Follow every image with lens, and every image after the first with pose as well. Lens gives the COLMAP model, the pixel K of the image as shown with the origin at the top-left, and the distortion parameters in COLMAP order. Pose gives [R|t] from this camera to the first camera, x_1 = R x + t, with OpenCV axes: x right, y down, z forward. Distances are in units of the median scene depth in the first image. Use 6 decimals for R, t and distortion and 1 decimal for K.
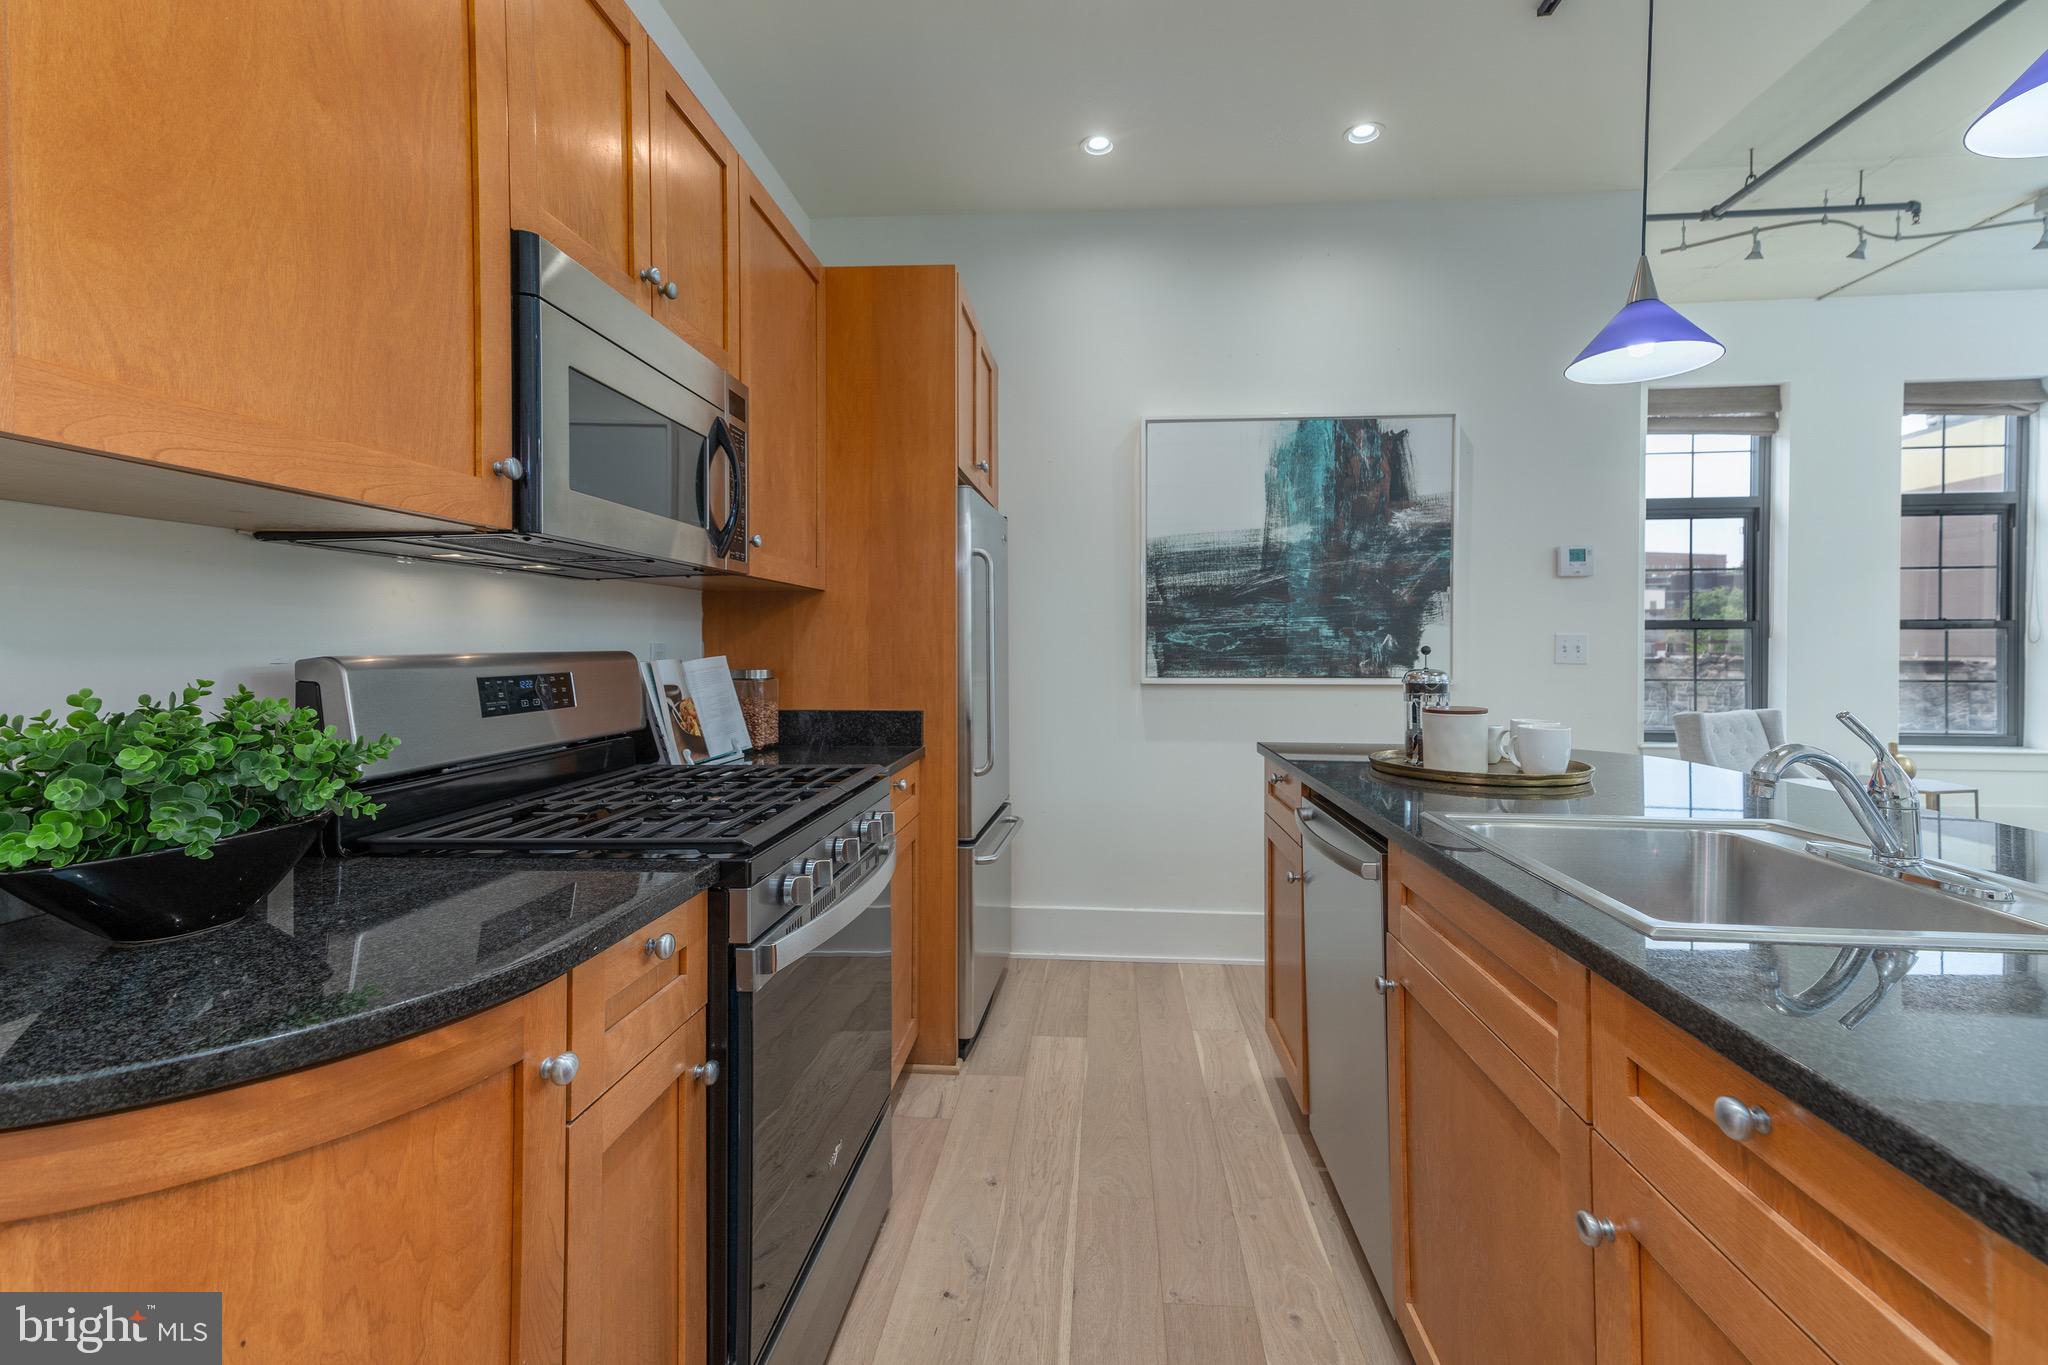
lens RADIAL K [[918.2, 0, 1044.2], [0, 918.2, 650.9], [0, 0, 1]] dist [0.027147, -0.000205]
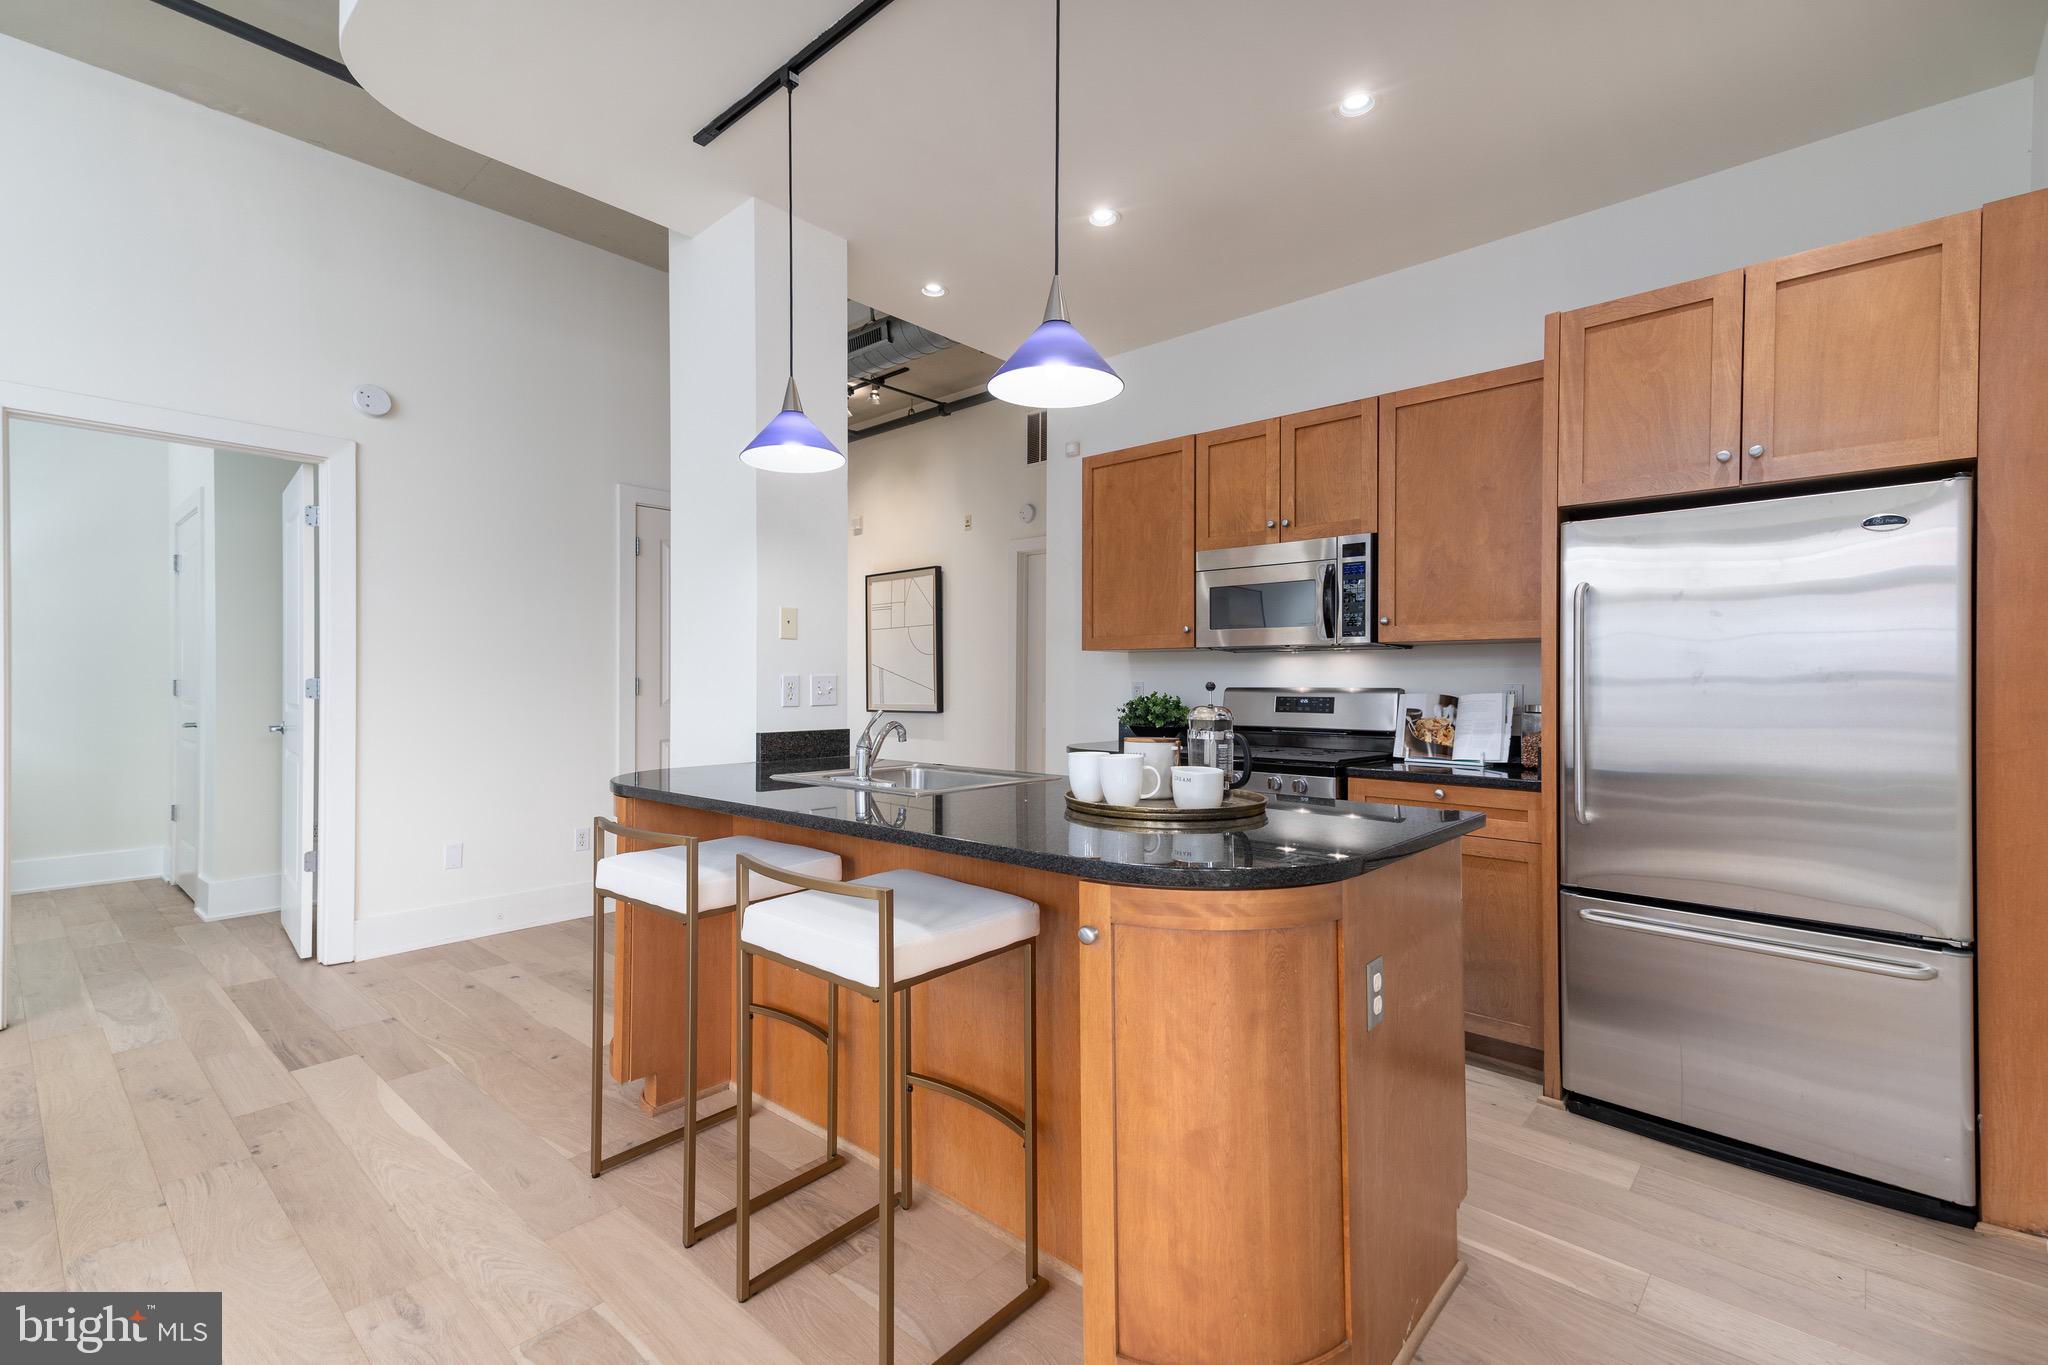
lens RADIAL K [[899.5, 0, 1009.8], [0, 899.5, 678.3], [0, 0, 1]] dist [0.027013, -0.000163]
pose [[-0.631070, -0.005796, -0.775705, 0.807925], [-0.005811, 0.999979, -0.002745, -0.006752], [0.775704, 0.002775, -0.631090, 0.891041]]
